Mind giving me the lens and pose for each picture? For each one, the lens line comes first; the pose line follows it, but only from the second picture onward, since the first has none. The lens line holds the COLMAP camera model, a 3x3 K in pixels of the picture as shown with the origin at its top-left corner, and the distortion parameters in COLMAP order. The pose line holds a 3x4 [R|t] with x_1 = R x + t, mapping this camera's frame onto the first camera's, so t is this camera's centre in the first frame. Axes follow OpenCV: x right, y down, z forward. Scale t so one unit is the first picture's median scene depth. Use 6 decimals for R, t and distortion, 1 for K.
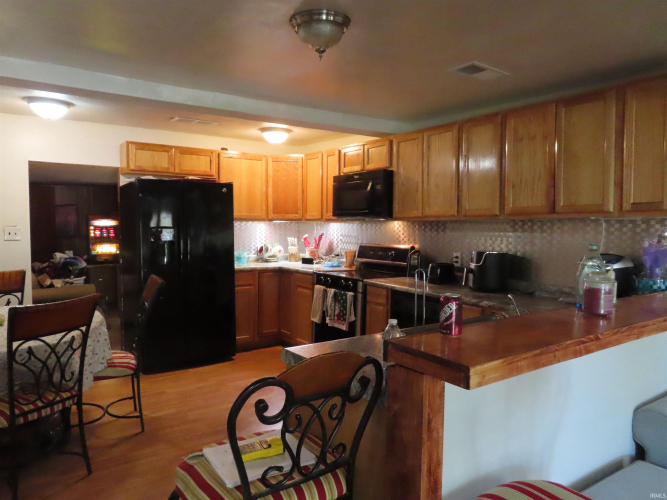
lens RADIAL K [[476.8, 0, 333.0], [0, 476.8, 250.0], [0, 0, 1]] dist [-0.008495, -0.002607]
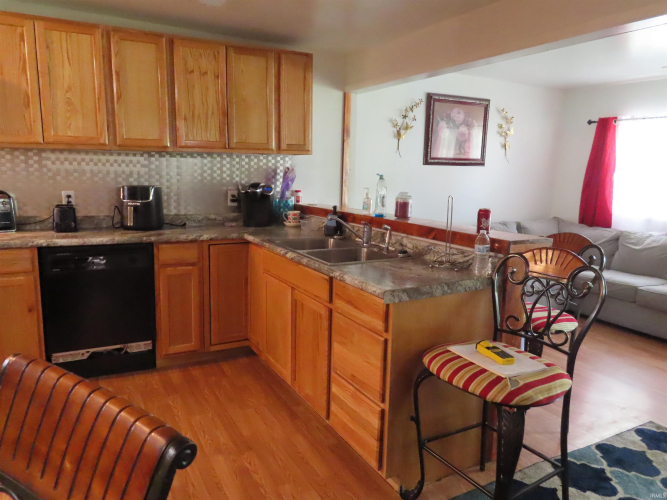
lens RADIAL K [[476.8, 0, 329.4], [0, 476.8, 249.6], [0, 0, 1]] dist [-0.008495, -0.002607]
pose [[0.105650, -0.172294, 0.979363, -0.634878], [0.031471, 0.984961, 0.169884, -0.024163], [-0.993905, 0.012873, 0.109483, 0.616599]]
